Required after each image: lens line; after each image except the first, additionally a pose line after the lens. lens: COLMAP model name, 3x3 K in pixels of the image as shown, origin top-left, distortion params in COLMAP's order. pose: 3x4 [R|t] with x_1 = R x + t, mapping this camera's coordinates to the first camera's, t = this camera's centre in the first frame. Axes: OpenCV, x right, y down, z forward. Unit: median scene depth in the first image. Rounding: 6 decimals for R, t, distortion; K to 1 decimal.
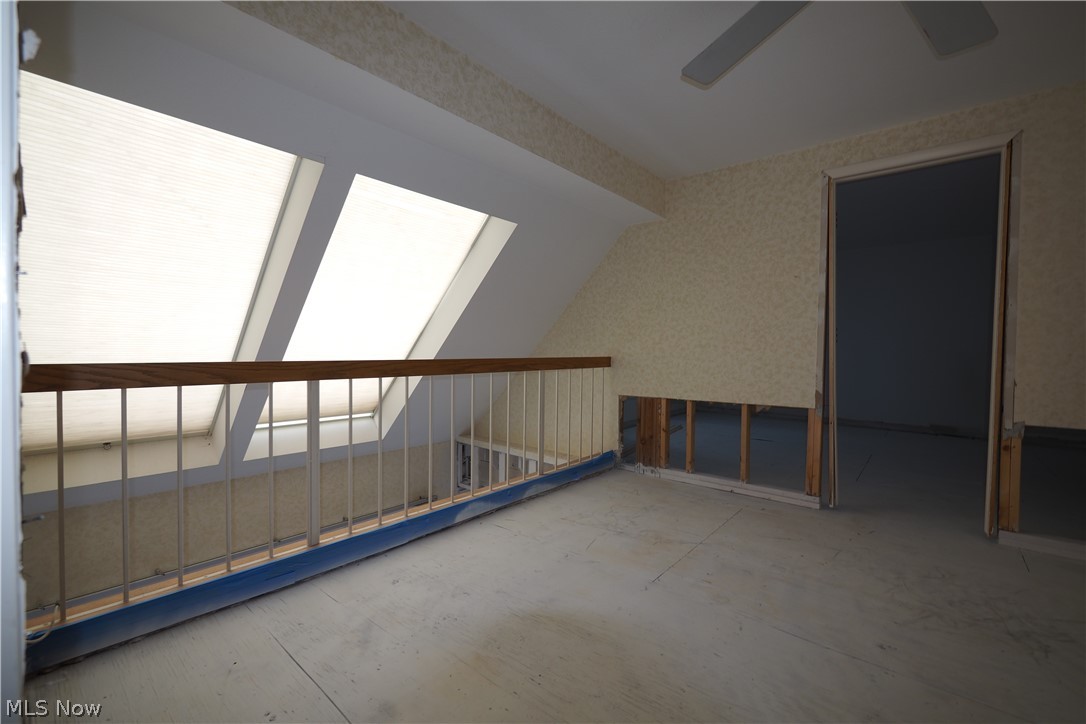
lens RADIAL K [[455.5, 0, 547.5], [0, 455.5, 357.2], [0, 0, 1]] dist [-0.006008, 0.000612]
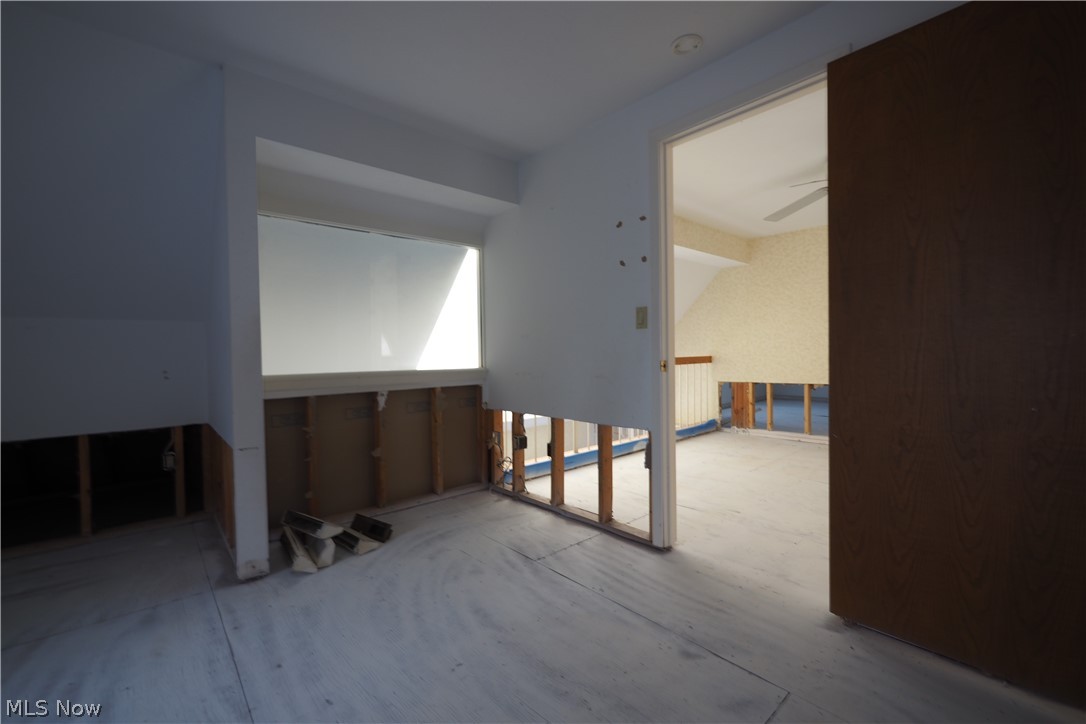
lens RADIAL K [[455.5, 0, 547.5], [0, 455.5, 357.2], [0, 0, 1]] dist [-0.006008, 0.000612]
pose [[0.990440, -0.025212, -0.135617, -0.214737], [0.024610, 0.999678, -0.006118, -0.000882], [0.135728, 0.002722, 0.990742, -0.615982]]
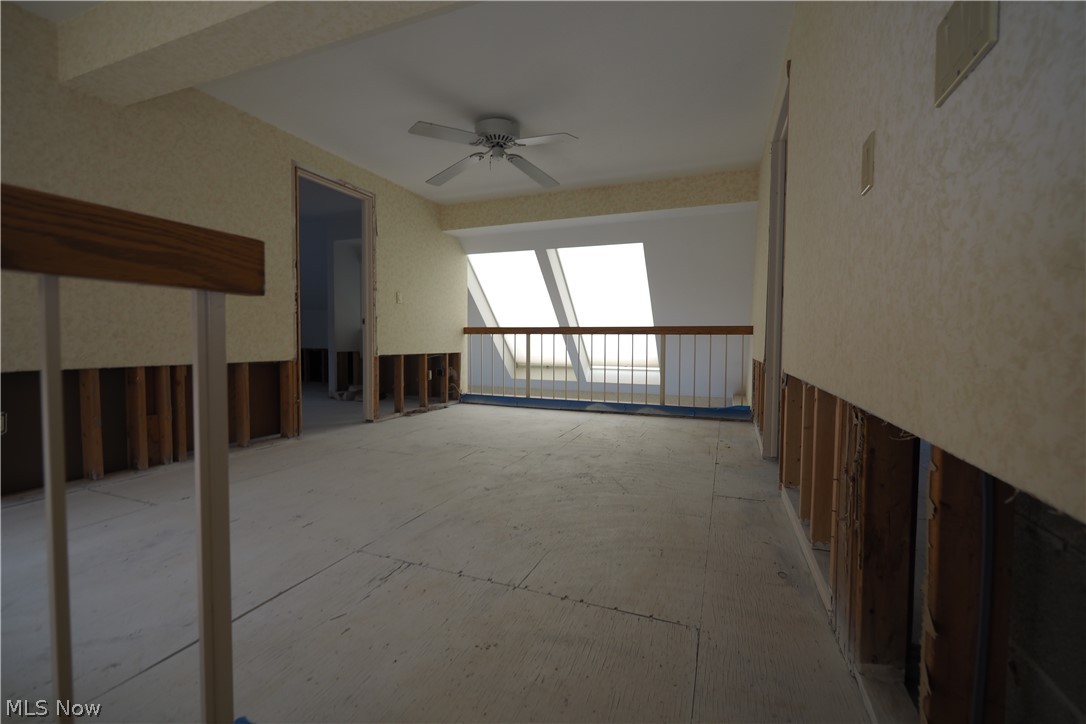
lens RADIAL K [[455.5, 0, 547.5], [0, 455.5, 357.2], [0, 0, 1]] dist [-0.006008, 0.000612]
pose [[0.323603, 0.027932, -0.945781, 1.209854], [-0.021555, 0.999522, 0.022144, 0.073346], [0.945948, 0.013221, 0.324050, 0.148237]]
